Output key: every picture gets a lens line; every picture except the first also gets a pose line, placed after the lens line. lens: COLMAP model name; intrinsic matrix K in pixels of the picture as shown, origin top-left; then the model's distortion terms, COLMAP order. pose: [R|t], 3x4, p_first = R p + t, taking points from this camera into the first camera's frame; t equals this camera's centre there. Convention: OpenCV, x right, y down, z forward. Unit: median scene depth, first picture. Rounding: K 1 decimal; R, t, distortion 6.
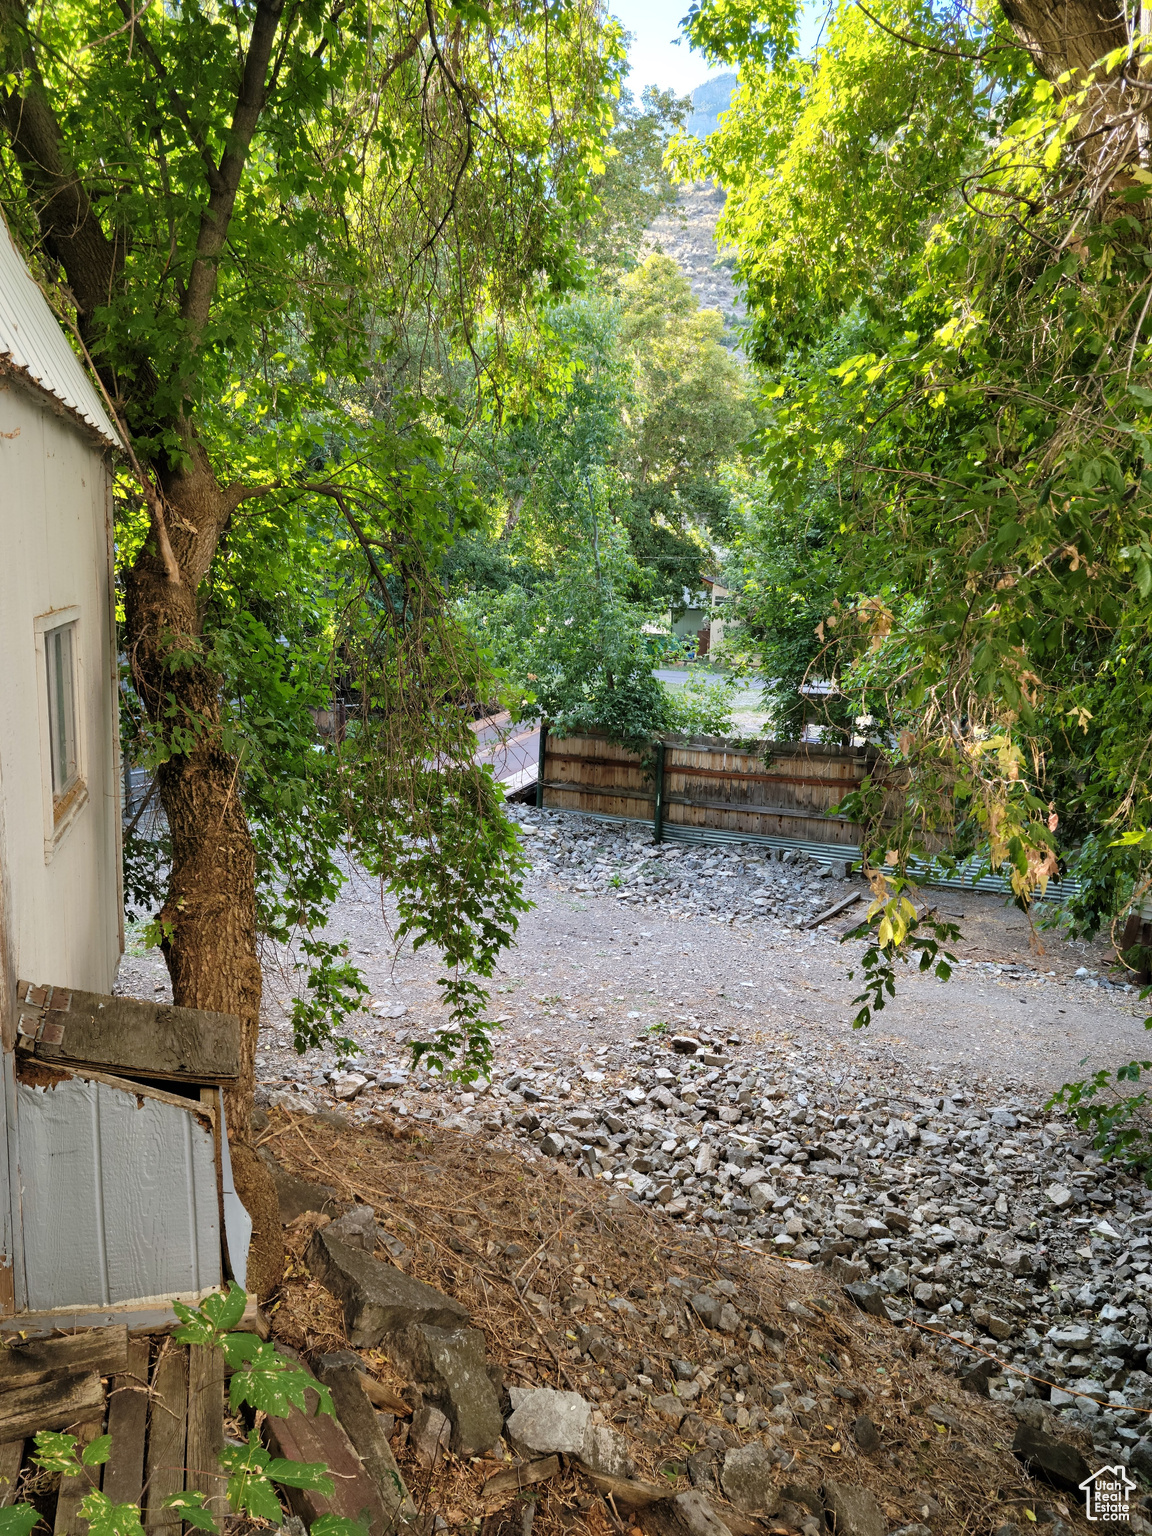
lens RADIAL K [[1218.7, 0, 575.6], [0, 1218.7, 763.0], [0, 0, 1]] dist [0.097551, -0.101931]
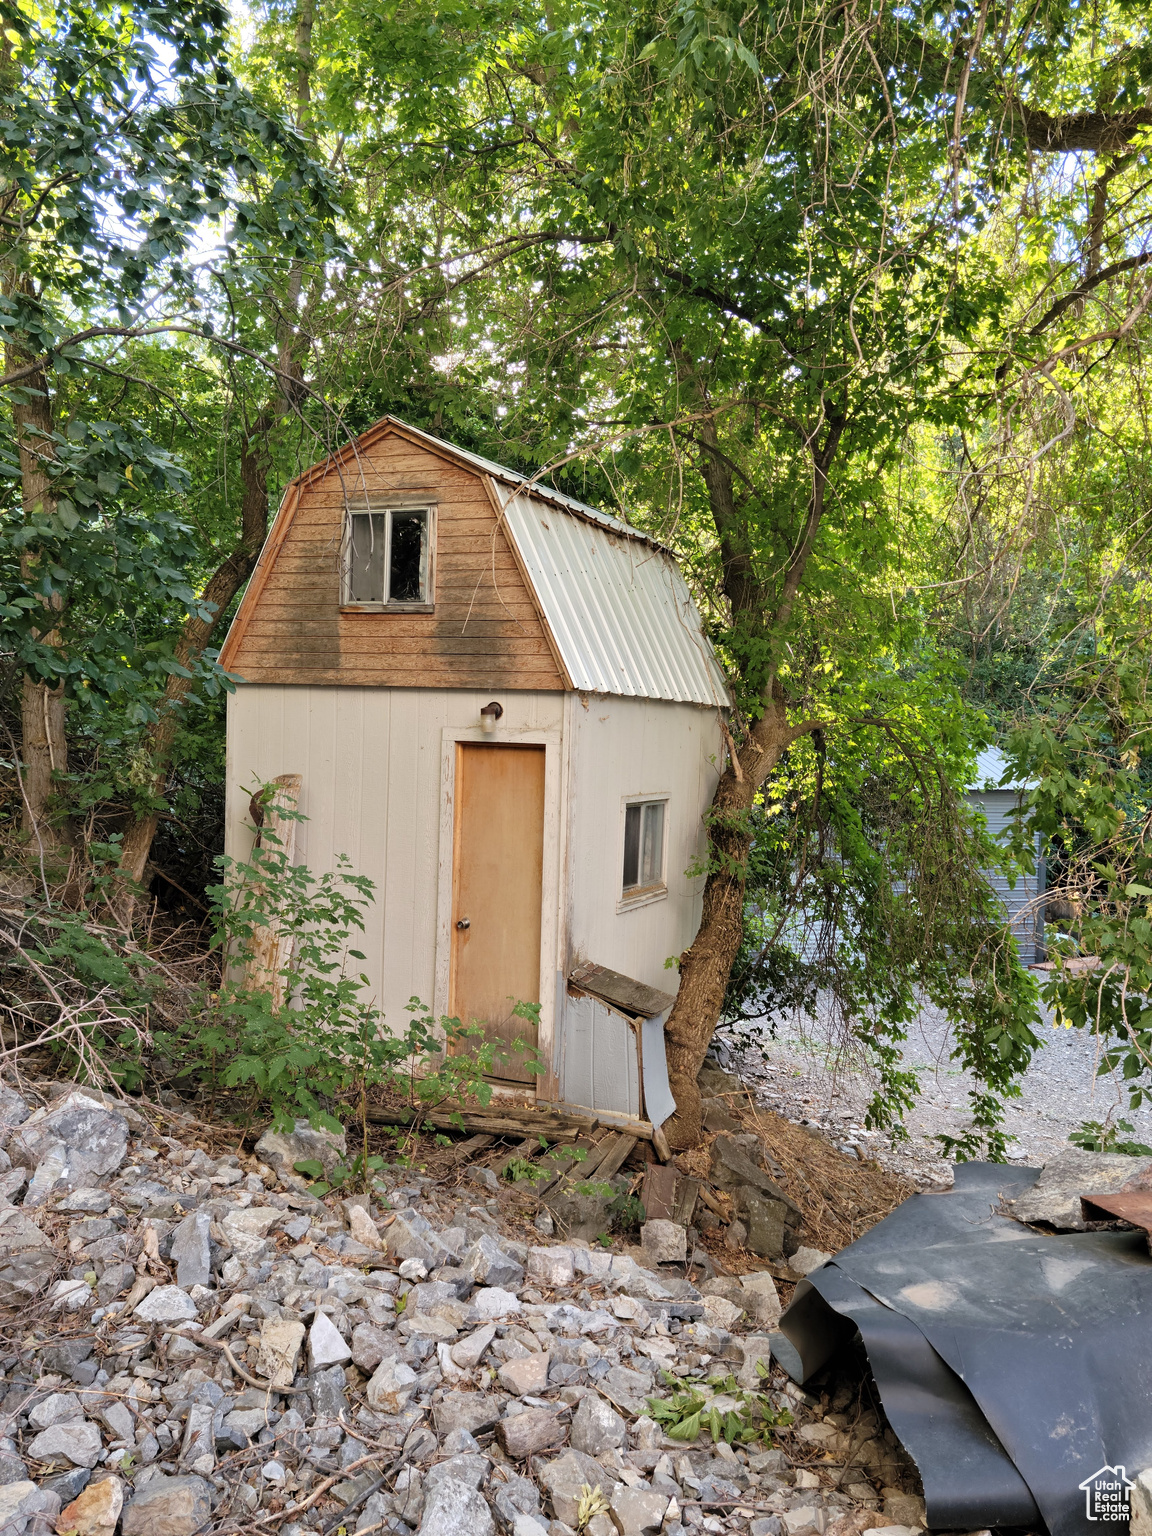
lens RADIAL K [[1218.7, 0, 575.6], [0, 1218.7, 763.0], [0, 0, 1]] dist [0.097551, -0.101931]
pose [[0.781257, 0.023046, -0.623784, 0.368687], [-0.118765, 0.986552, -0.112298, 0.032149], [0.612808, 0.161817, 0.773487, -0.312195]]
